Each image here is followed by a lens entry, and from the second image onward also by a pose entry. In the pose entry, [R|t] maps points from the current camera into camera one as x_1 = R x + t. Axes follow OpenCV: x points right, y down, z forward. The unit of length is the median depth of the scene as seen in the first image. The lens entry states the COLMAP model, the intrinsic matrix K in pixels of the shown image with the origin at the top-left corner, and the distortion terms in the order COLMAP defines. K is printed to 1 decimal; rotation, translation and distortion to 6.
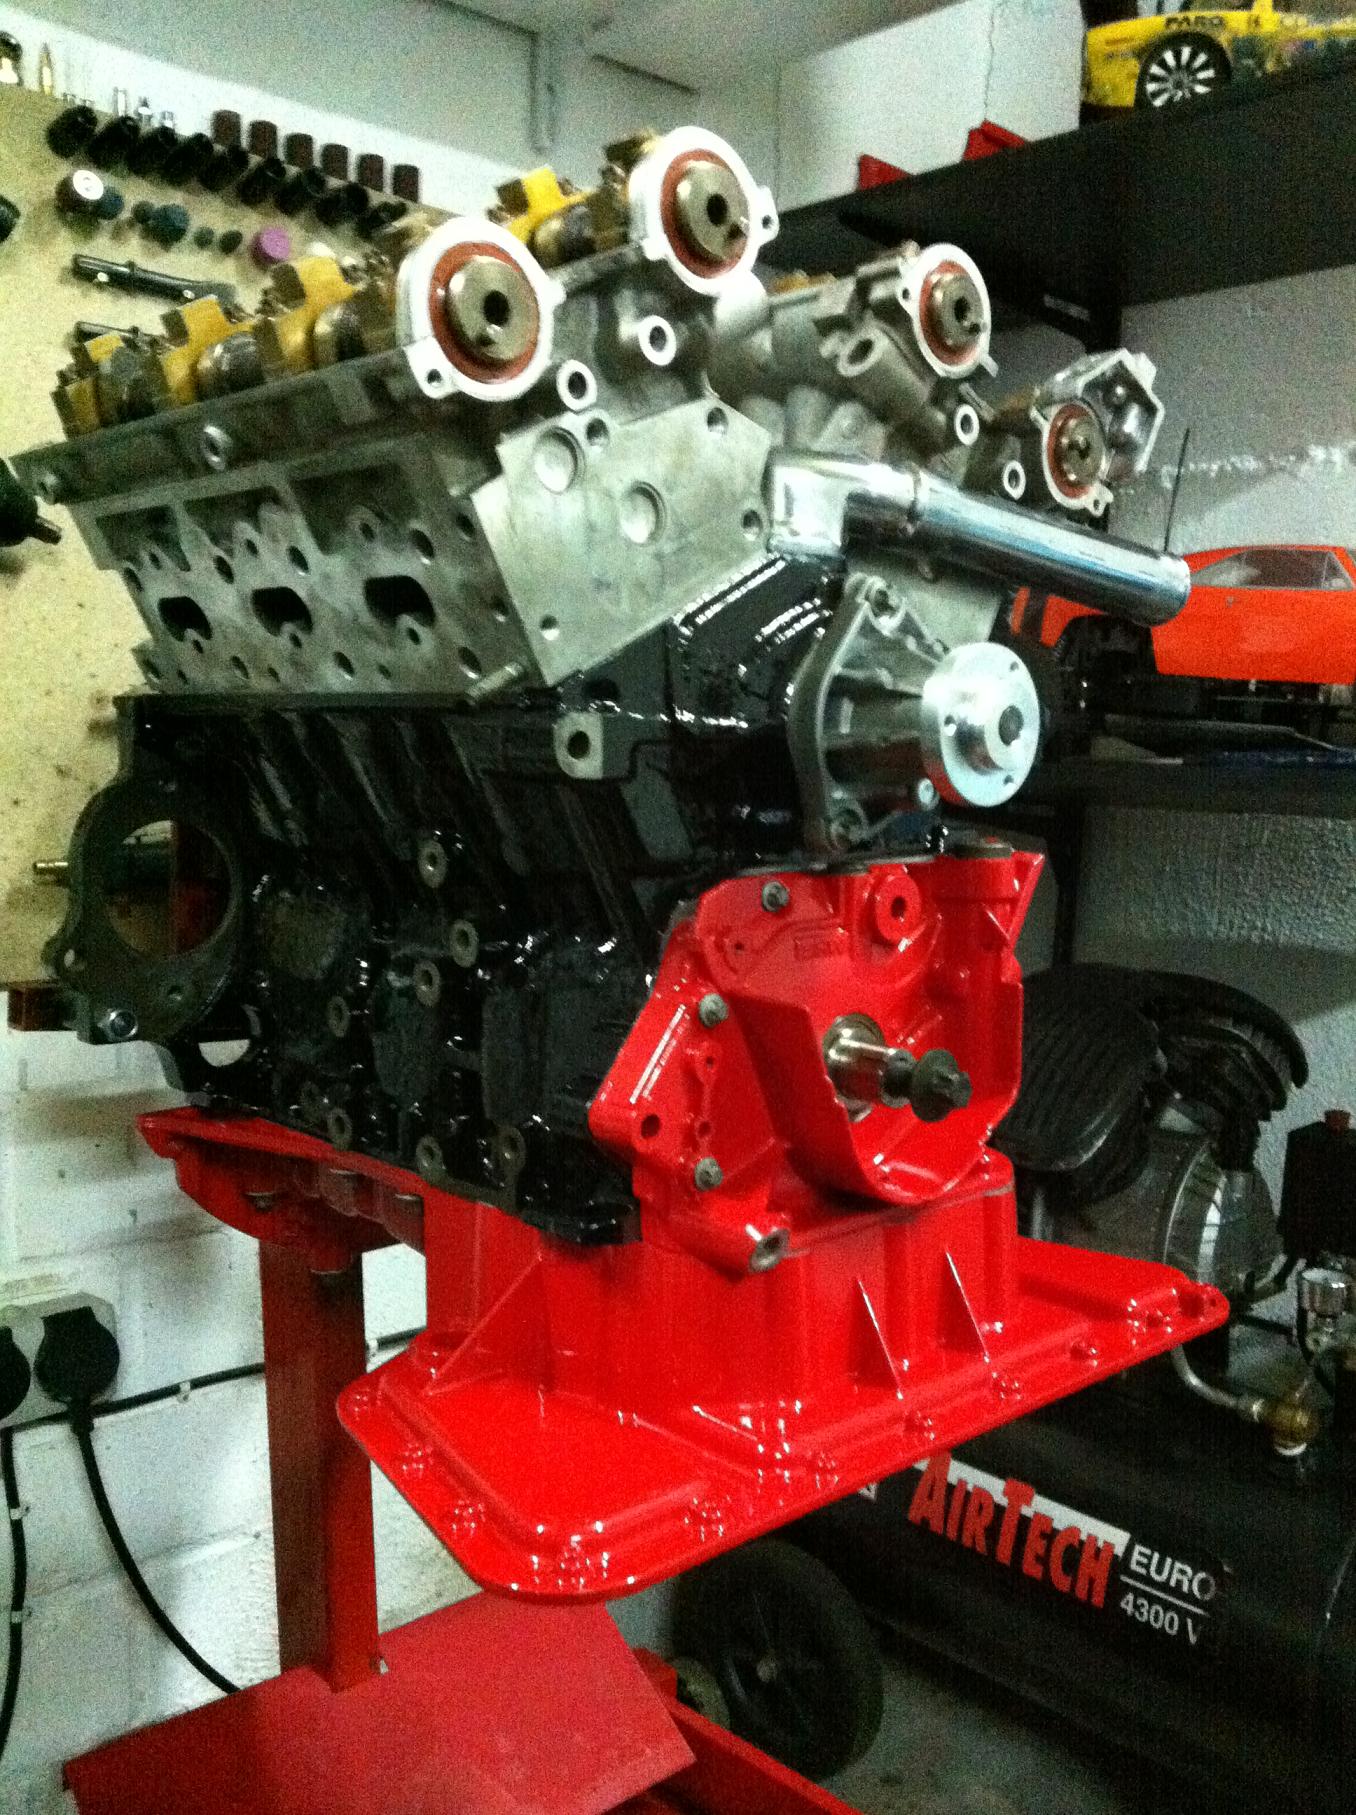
lens RADIAL K [[1728.5, 0, 667.3], [0, 1728.5, 931.4], [0, 0, 1]] dist [0.044726, 0.000000]
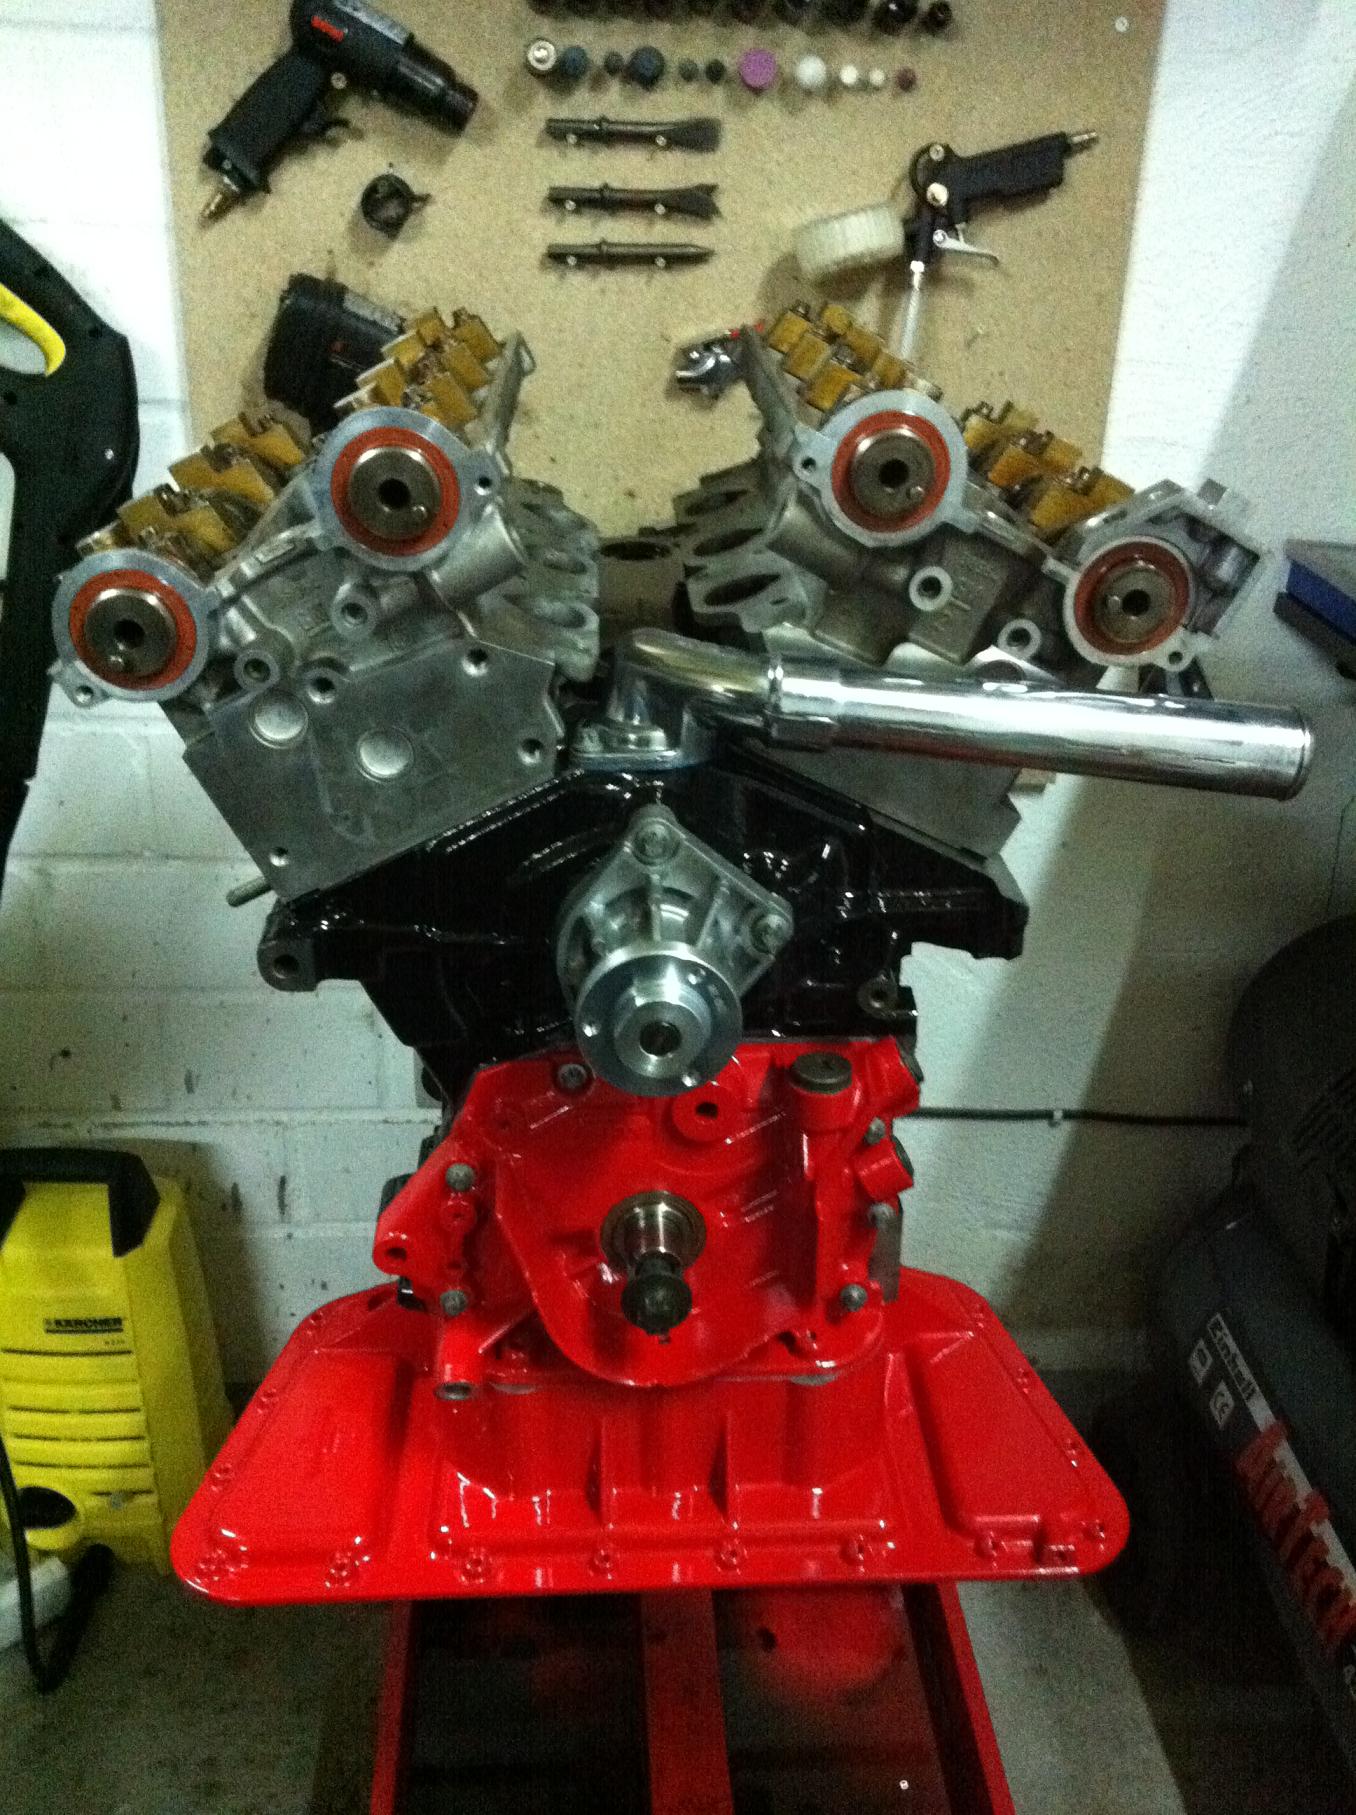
lens RADIAL K [[1728.5, 0, 680.8], [0, 1728.5, 926.1], [0, 0, 1]] dist [0.044726, 0.000000]
pose [[0.771235, 0.279378, -0.571966, 0.424561], [-0.080282, 0.934055, 0.347989, -0.293462], [0.631468, -0.222462, 0.742805, 0.170891]]
